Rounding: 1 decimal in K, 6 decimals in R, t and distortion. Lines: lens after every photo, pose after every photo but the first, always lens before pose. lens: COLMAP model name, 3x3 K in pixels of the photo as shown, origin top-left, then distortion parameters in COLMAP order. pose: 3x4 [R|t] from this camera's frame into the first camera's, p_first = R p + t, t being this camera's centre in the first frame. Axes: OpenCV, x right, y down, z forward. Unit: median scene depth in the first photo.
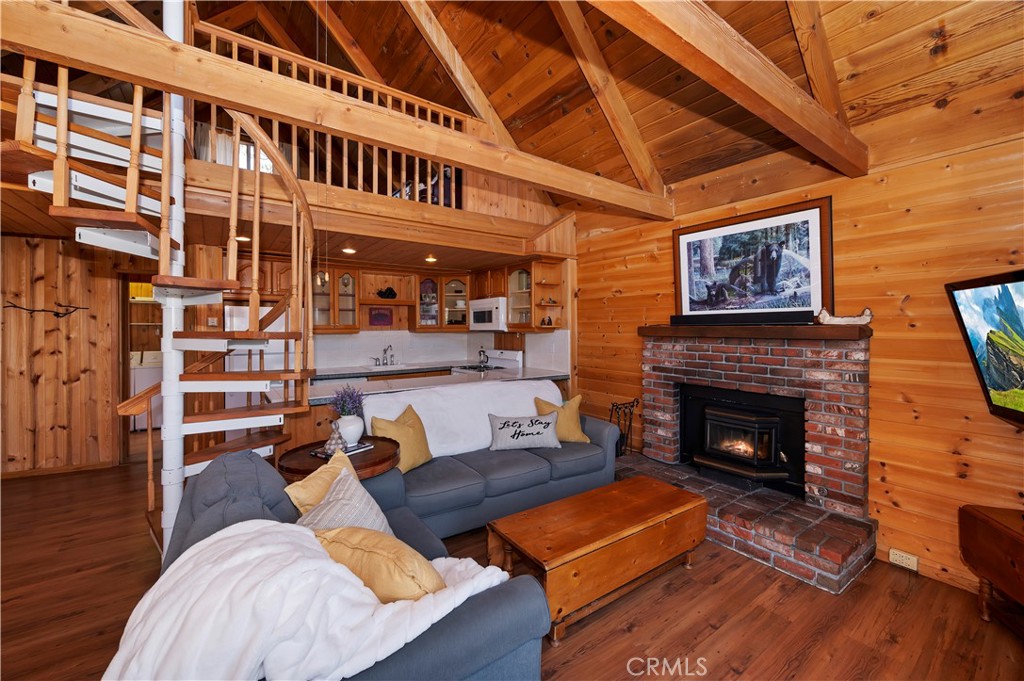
lens RADIAL K [[408.6, 0, 511.8], [0, 408.6, 331.2], [0, 0, 1]] dist [0.002952, 0.000099]
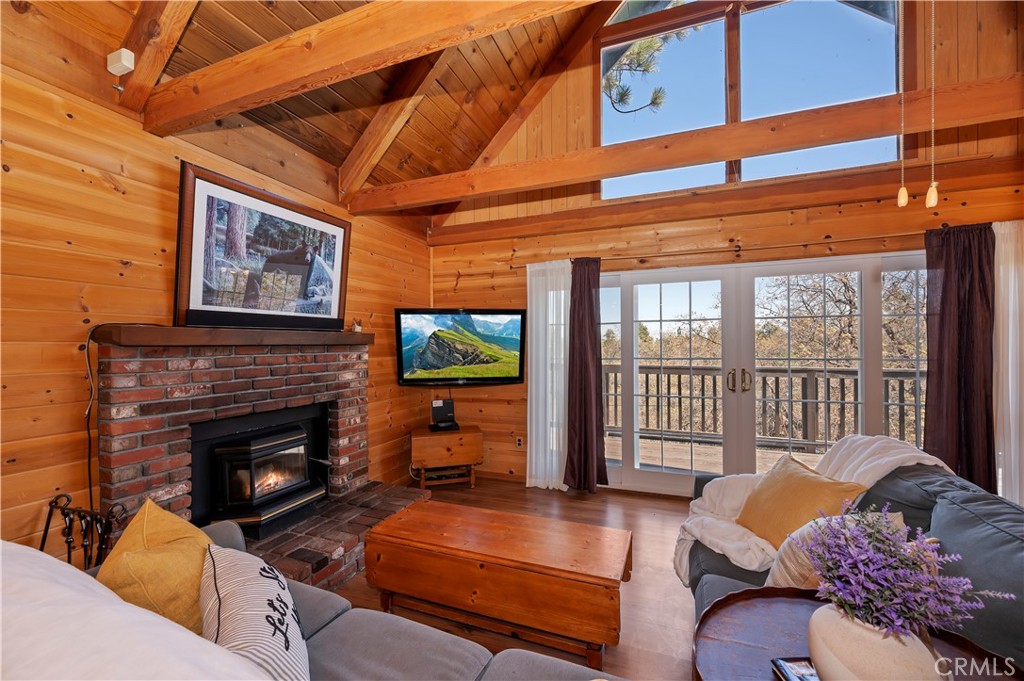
lens RADIAL K [[408.6, 0, 512.6], [0, 408.6, 339.3], [0, 0, 1]] dist [0.002952, 0.000099]
pose [[-0.549725, 0.002369, 0.835342, -0.406899], [0.001886, 0.999997, -0.001594, 0.006503], [-0.835344, 0.000699, -0.549728, 1.105724]]
